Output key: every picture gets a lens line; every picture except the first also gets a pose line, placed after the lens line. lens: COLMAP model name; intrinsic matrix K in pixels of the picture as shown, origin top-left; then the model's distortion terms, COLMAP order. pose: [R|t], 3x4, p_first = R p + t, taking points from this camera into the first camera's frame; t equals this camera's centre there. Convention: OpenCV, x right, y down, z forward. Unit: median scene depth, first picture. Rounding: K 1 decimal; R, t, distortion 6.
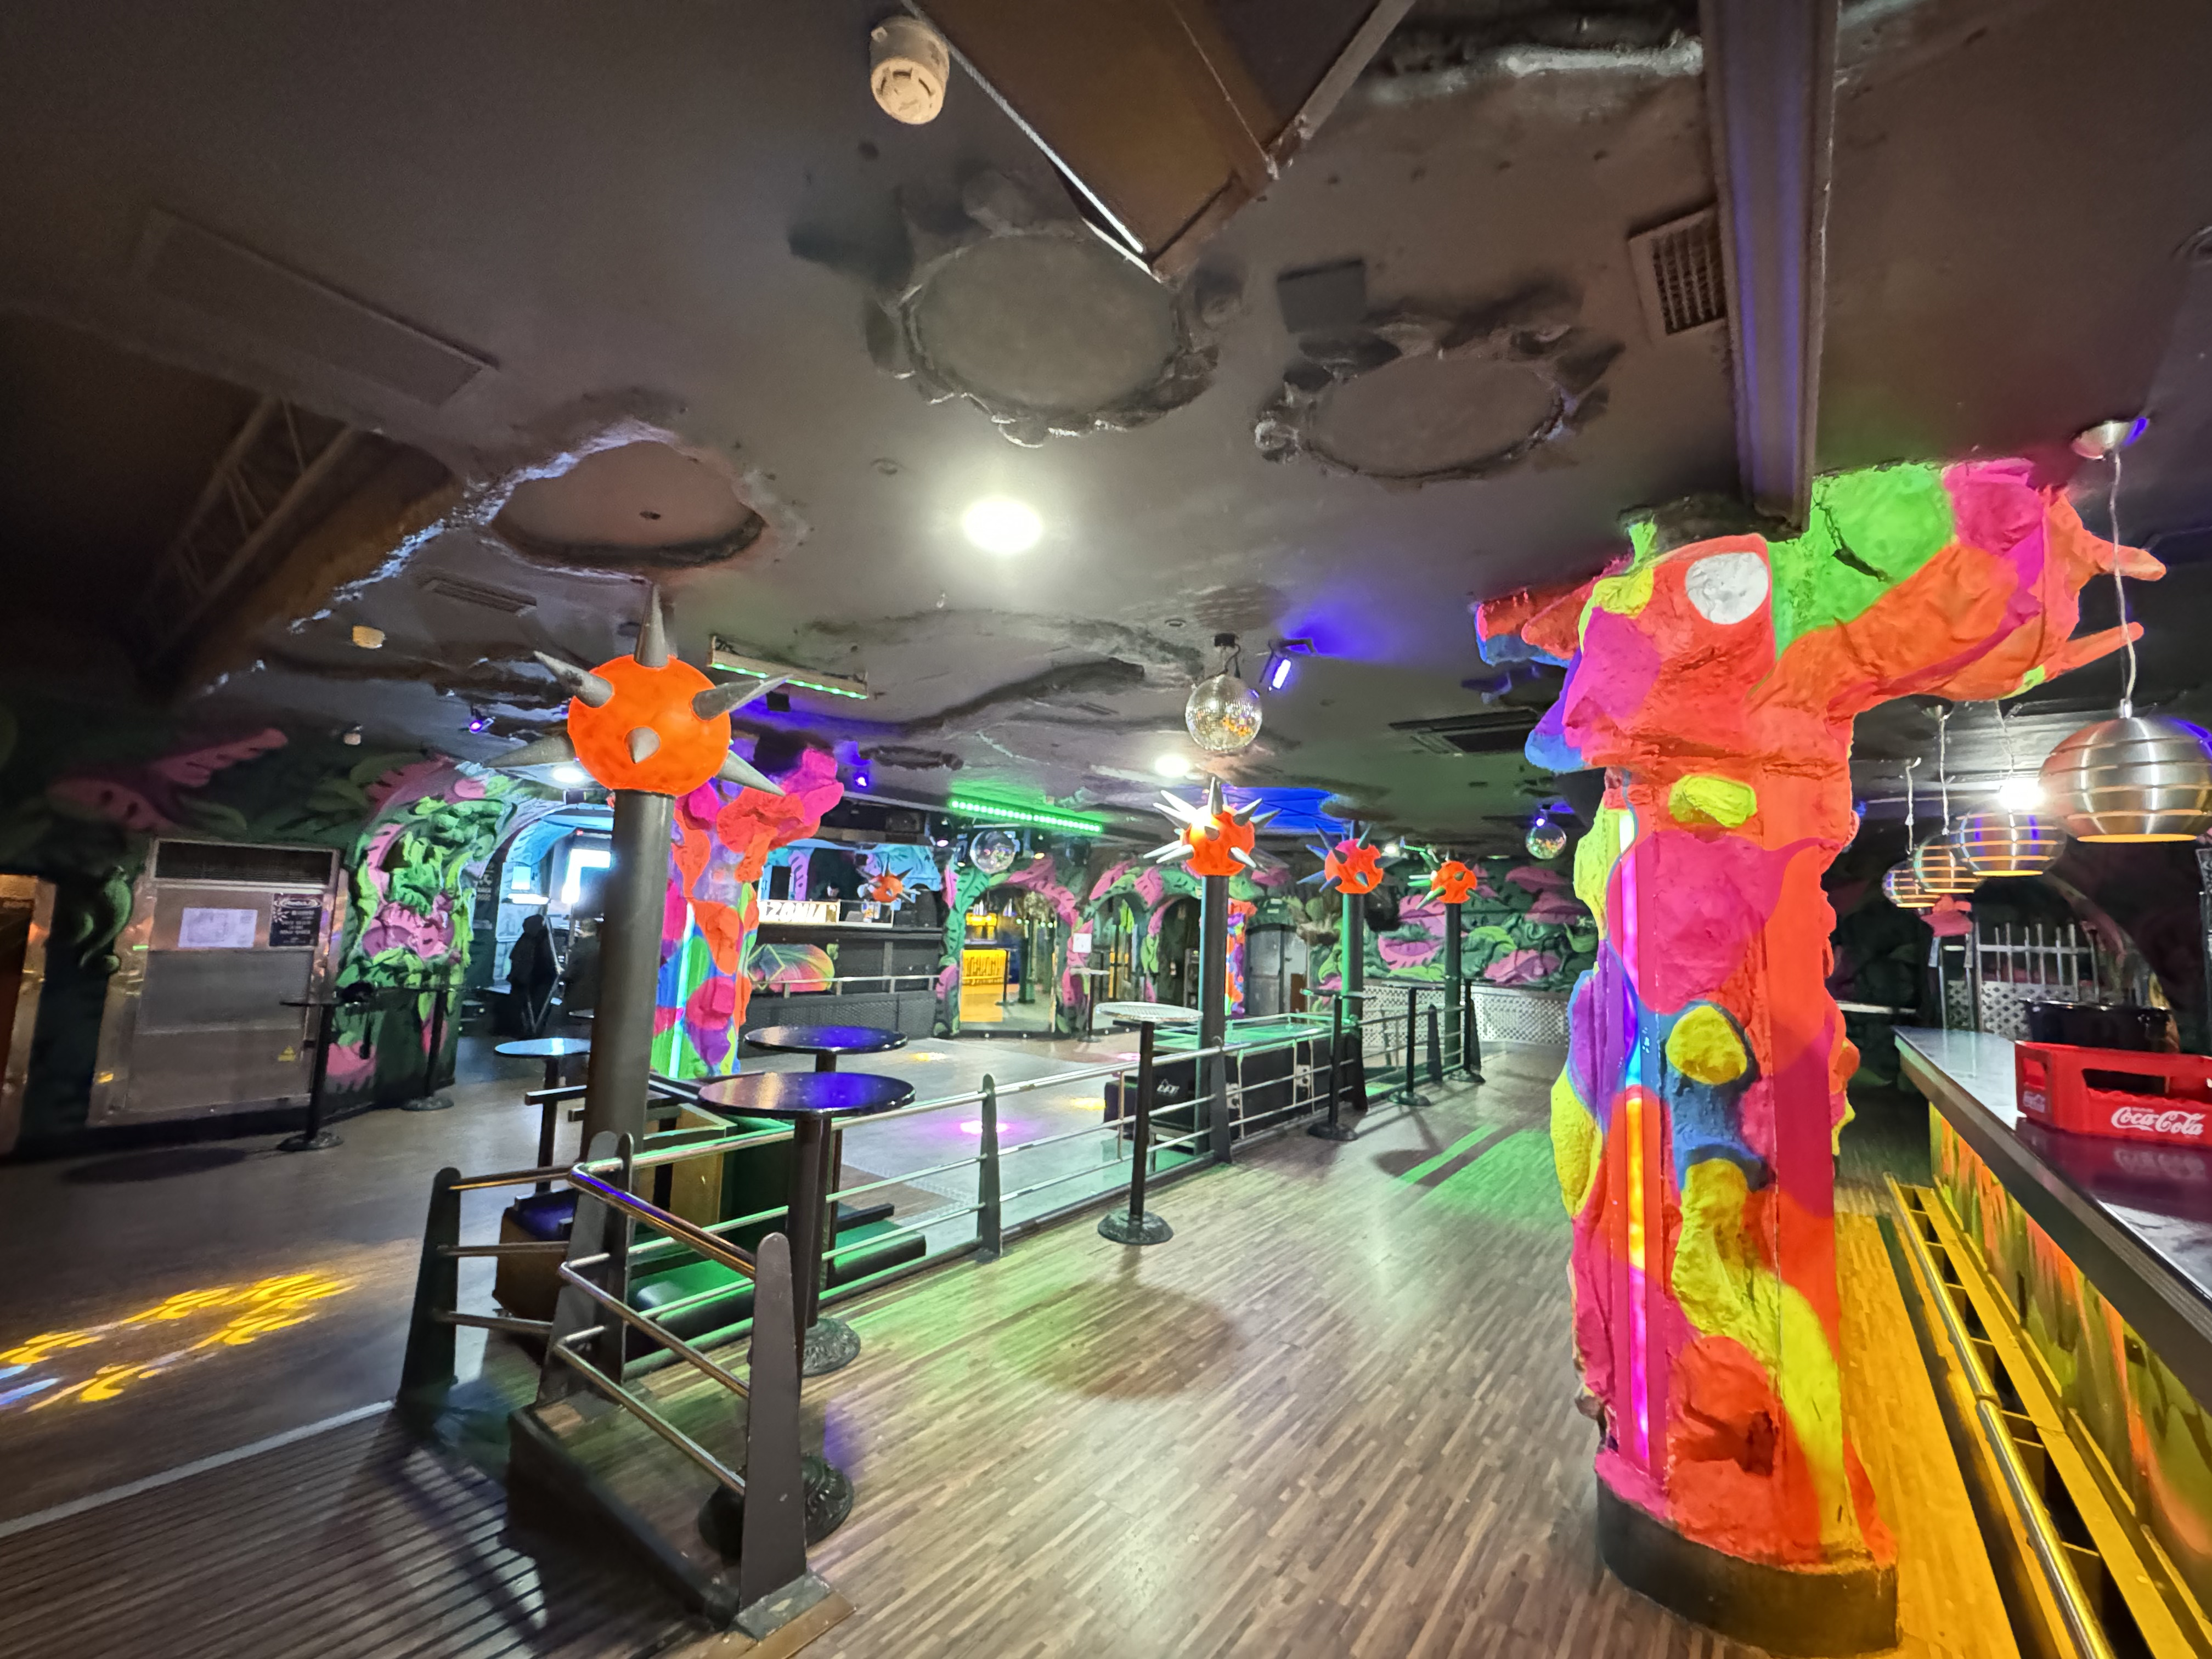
lens RADIAL K [[885.1, 0, 1106.0], [0, 885.1, 829.5], [0, 0, 1]] dist [-0.001121, 0.000026]
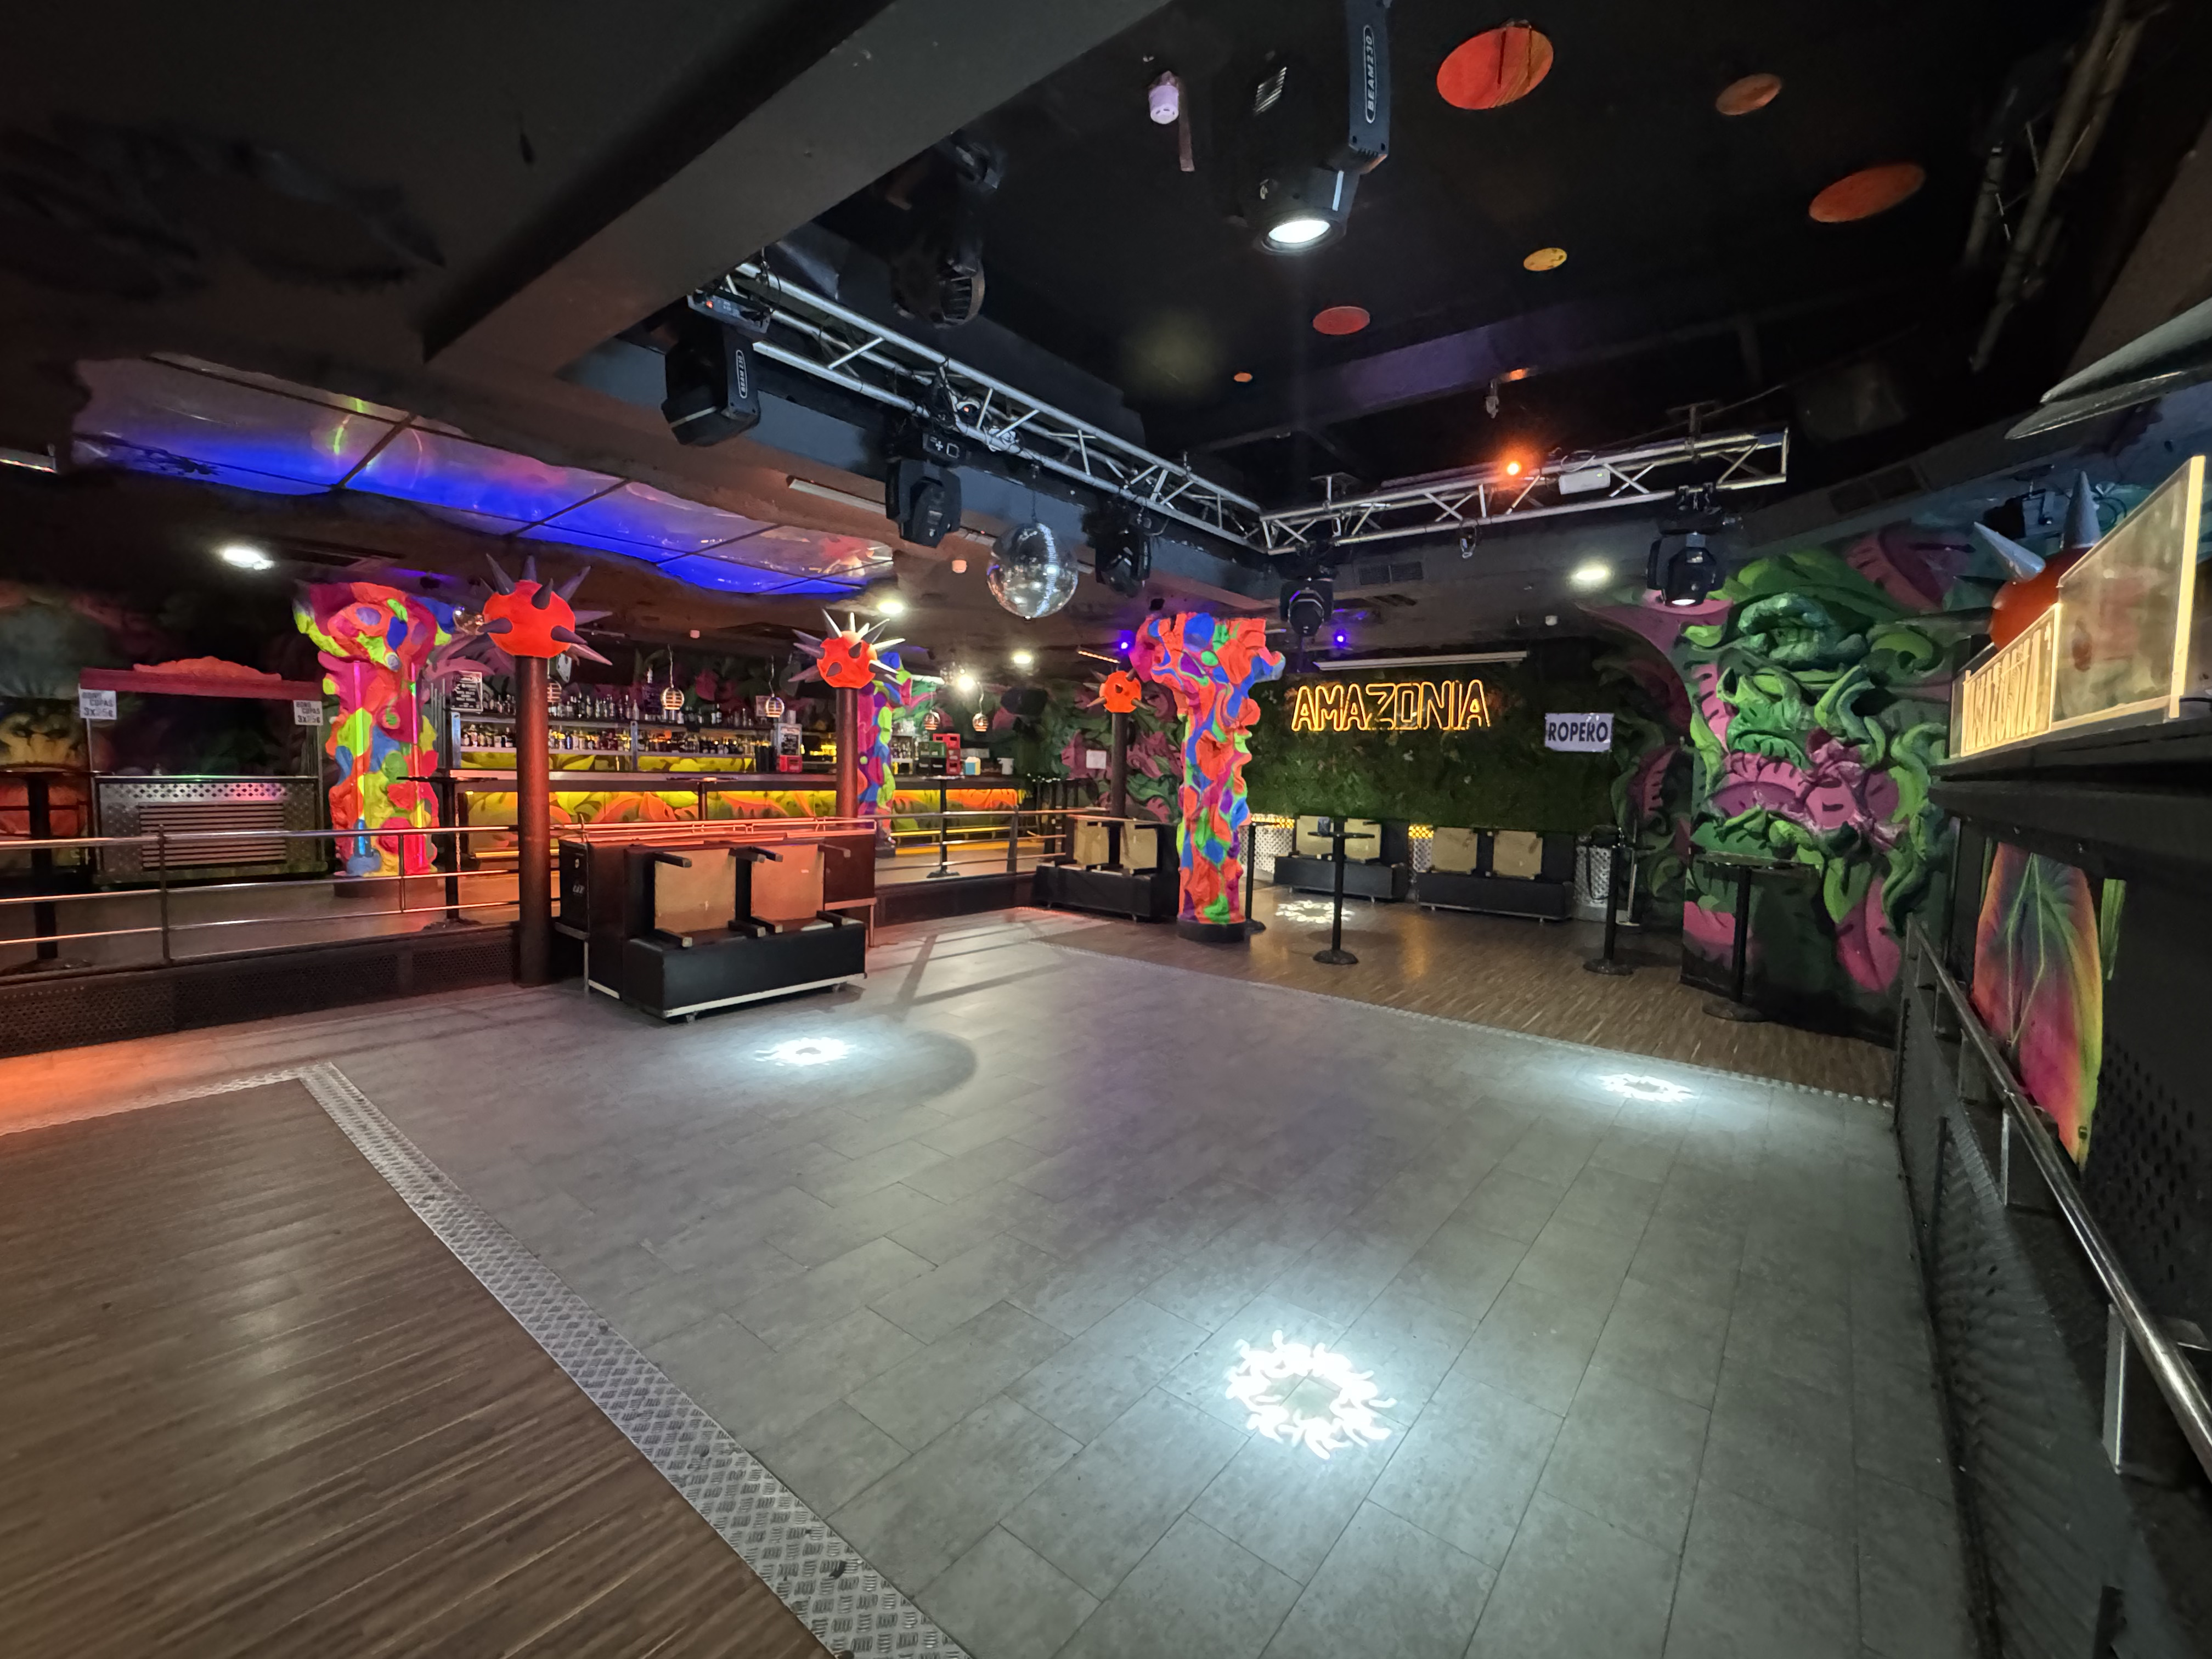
lens RADIAL K [[905.5, 0, 1106.0], [0, 905.5, 829.5], [0, 0, 1]] dist [-0.003446, -0.000472]
pose [[-0.997619, -0.066454, 0.018418, -0.133239], [-0.067045, 0.997186, -0.033534, 0.127616], [-0.016138, -0.034689, -0.999268, 1.065365]]
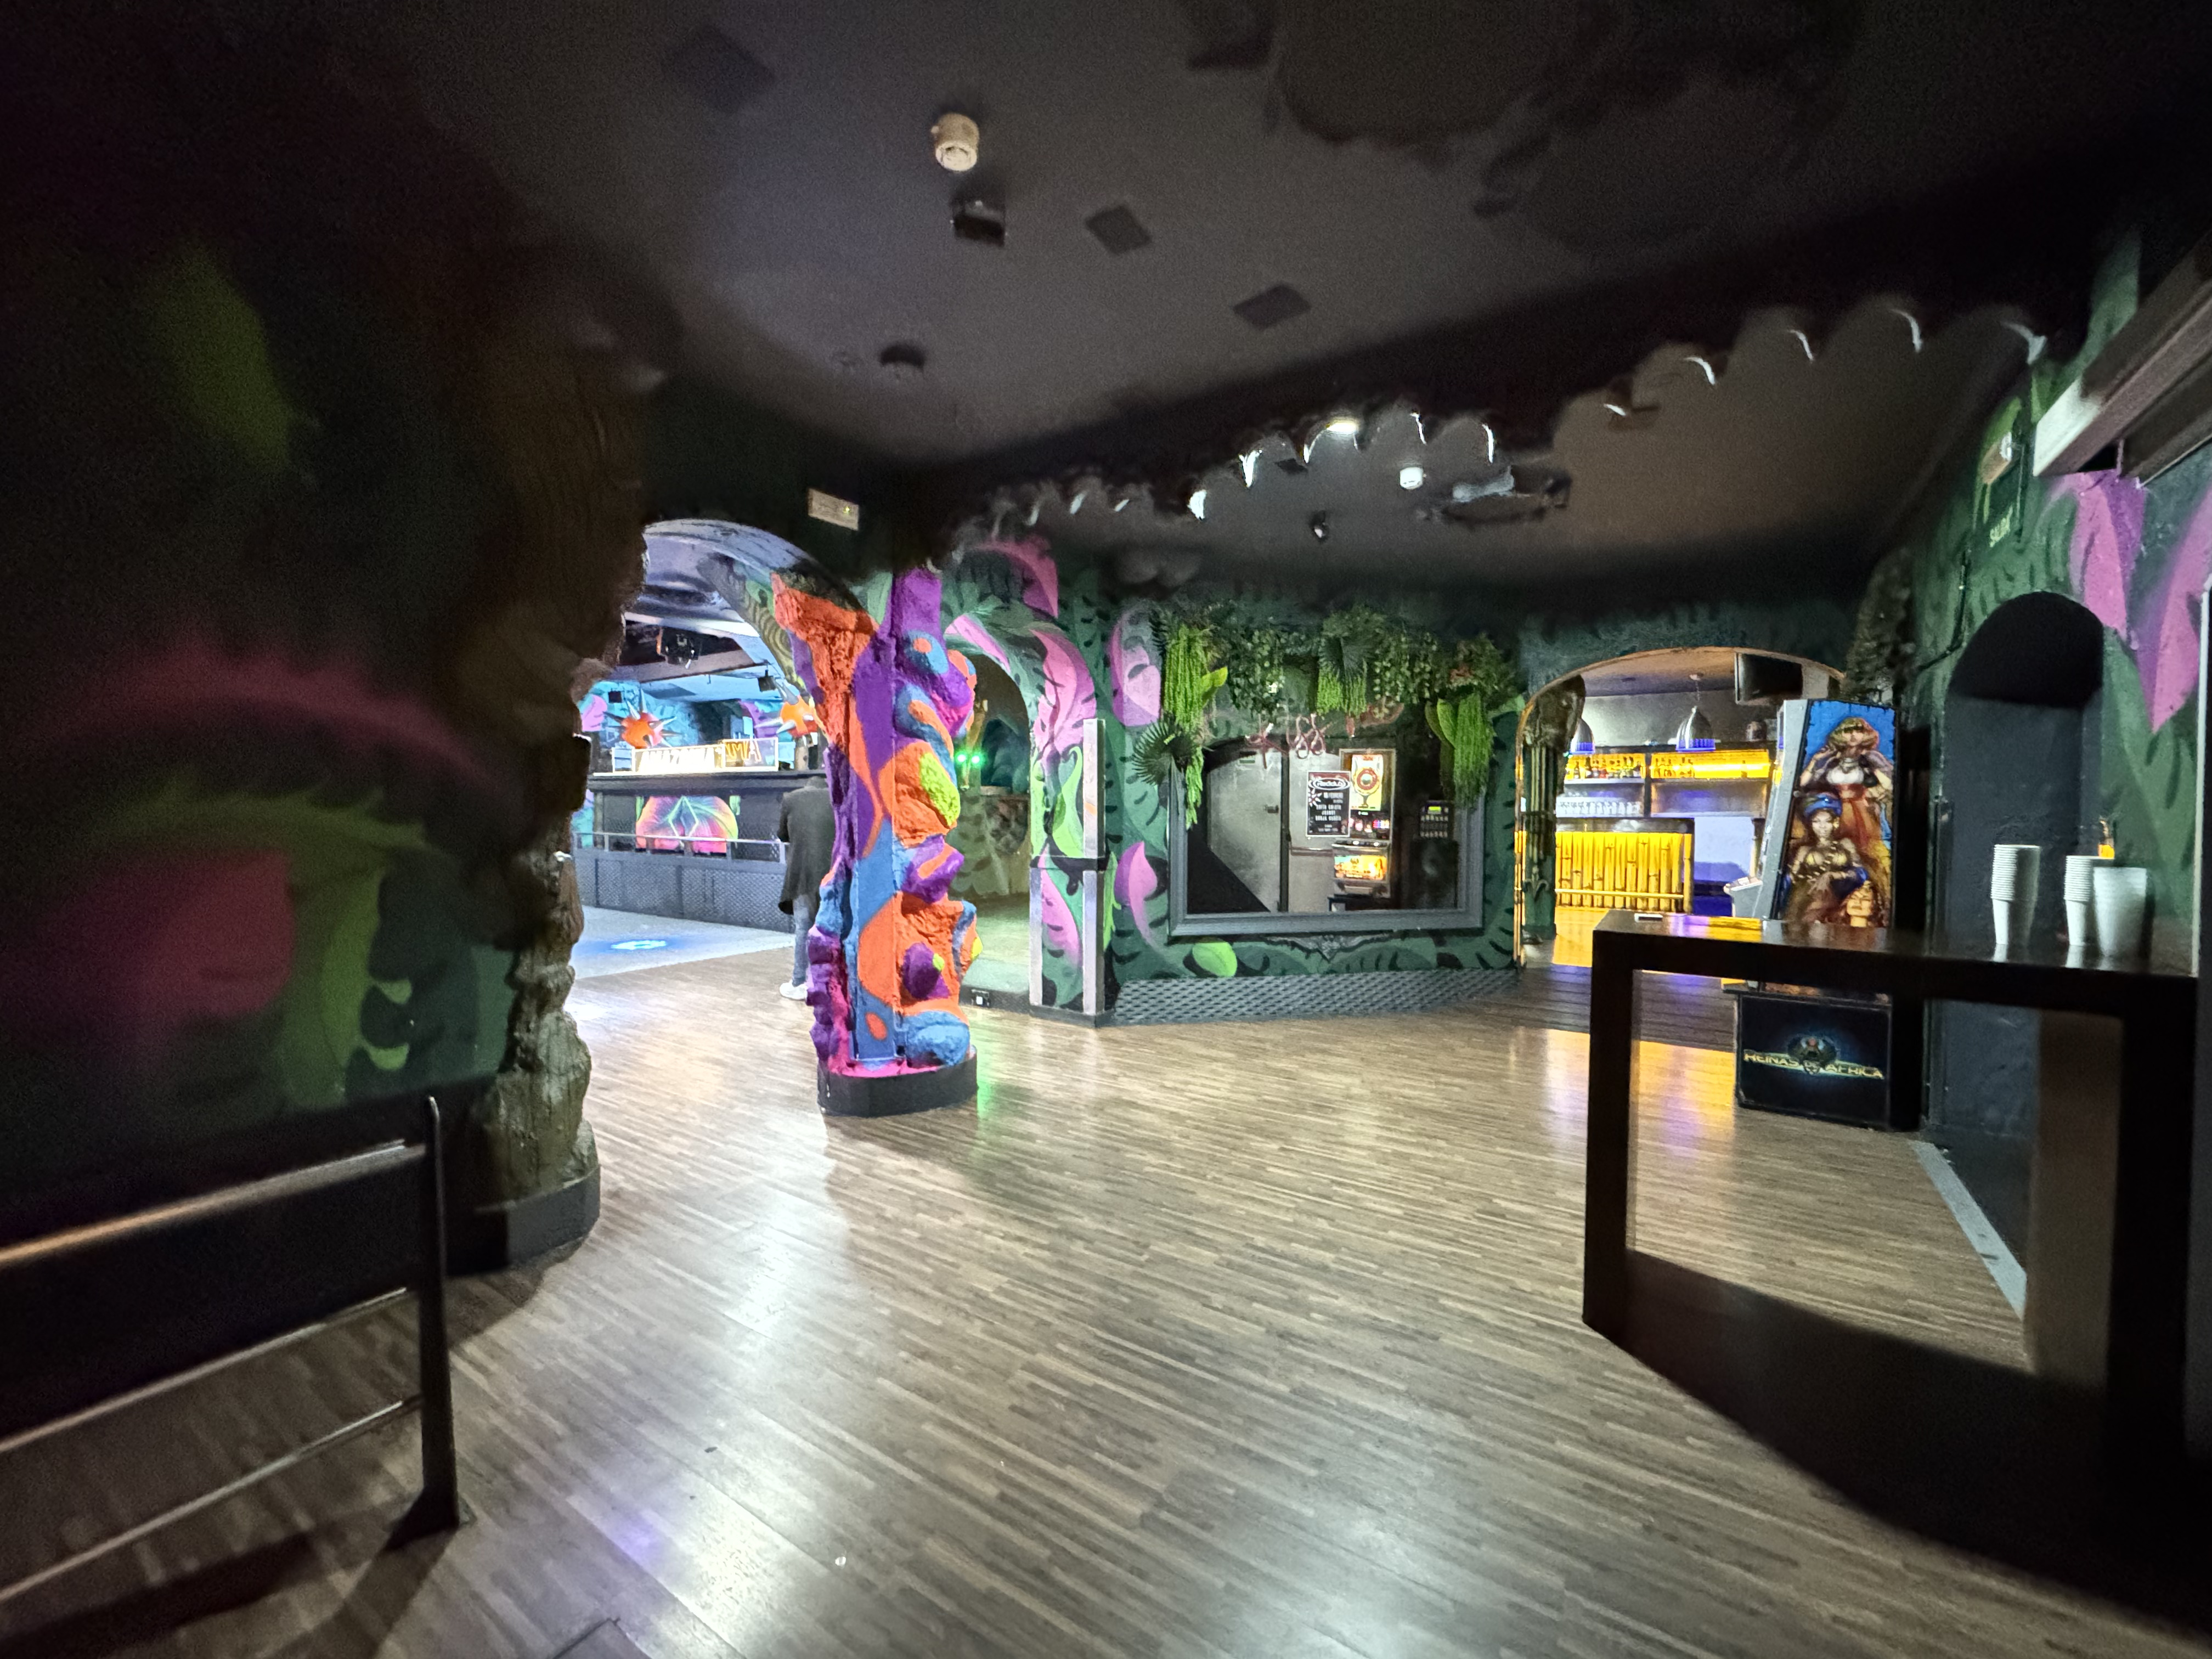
lens RADIAL K [[885.1, 0, 1106.0], [0, 885.1, 829.5], [0, 0, 1]] dist [-0.001121, 0.000026]
pose [[0.069474, -0.012660, -0.997503, 0.468317], [0.101733, 0.994796, -0.005540, 0.182620], [0.992383, -0.101094, 0.070400, 1.176138]]
